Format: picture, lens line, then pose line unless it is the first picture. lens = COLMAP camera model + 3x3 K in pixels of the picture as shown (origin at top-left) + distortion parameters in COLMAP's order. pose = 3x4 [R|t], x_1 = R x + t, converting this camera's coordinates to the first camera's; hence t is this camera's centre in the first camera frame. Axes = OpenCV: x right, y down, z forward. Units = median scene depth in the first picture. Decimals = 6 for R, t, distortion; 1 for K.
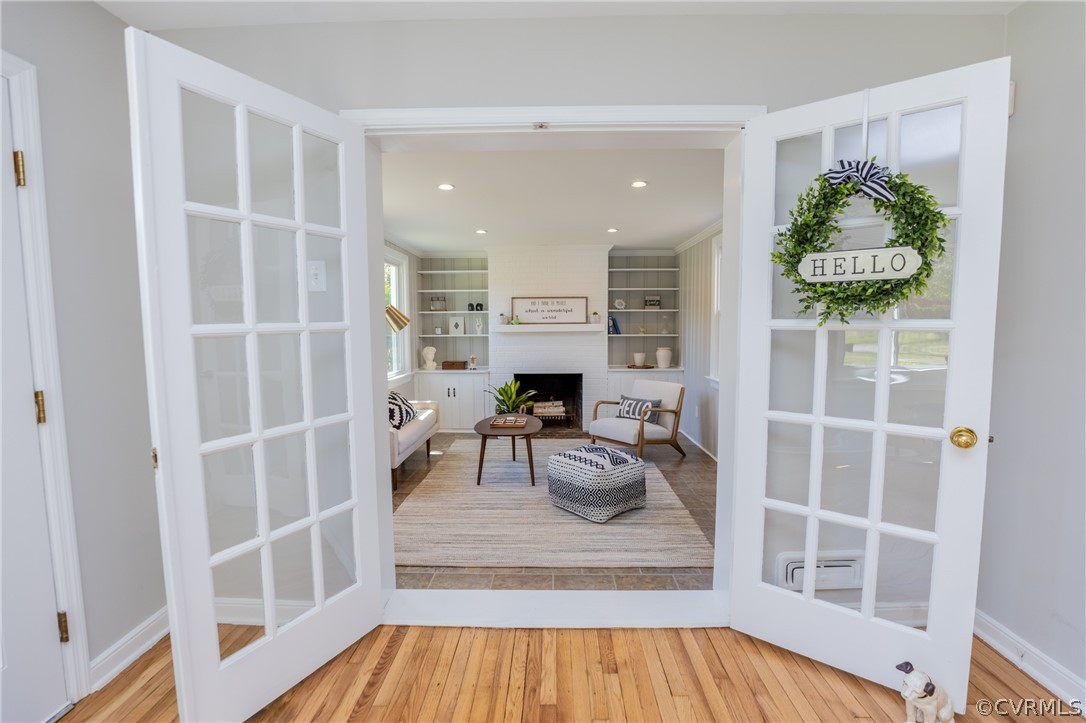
lens RADIAL K [[492.4, 0, 544.0], [0, 492.4, 364.7], [0, 0, 1]] dist [-0.031170, 0.000093]
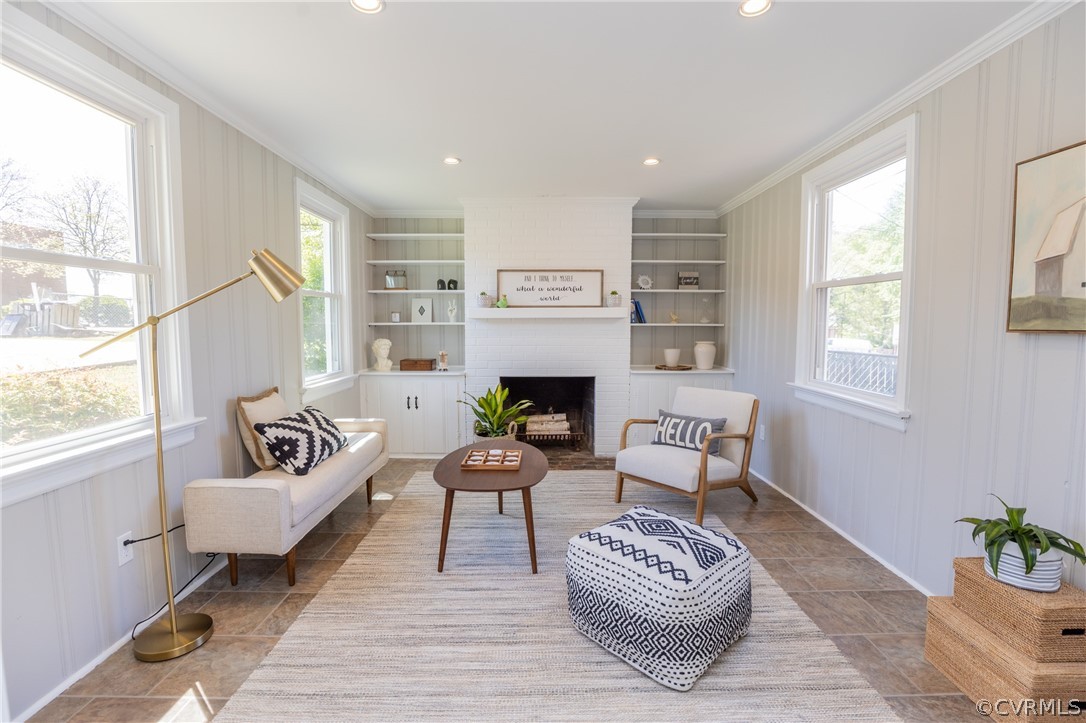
lens RADIAL K [[492.4, 0, 544.0], [0, 492.4, 364.7], [0, 0, 1]] dist [-0.031170, 0.000093]
pose [[0.999461, 0.003654, 0.032610, -0.021381], [-0.003742, 0.999990, 0.002634, -0.001416], [-0.032600, -0.002755, 0.999465, 0.293415]]
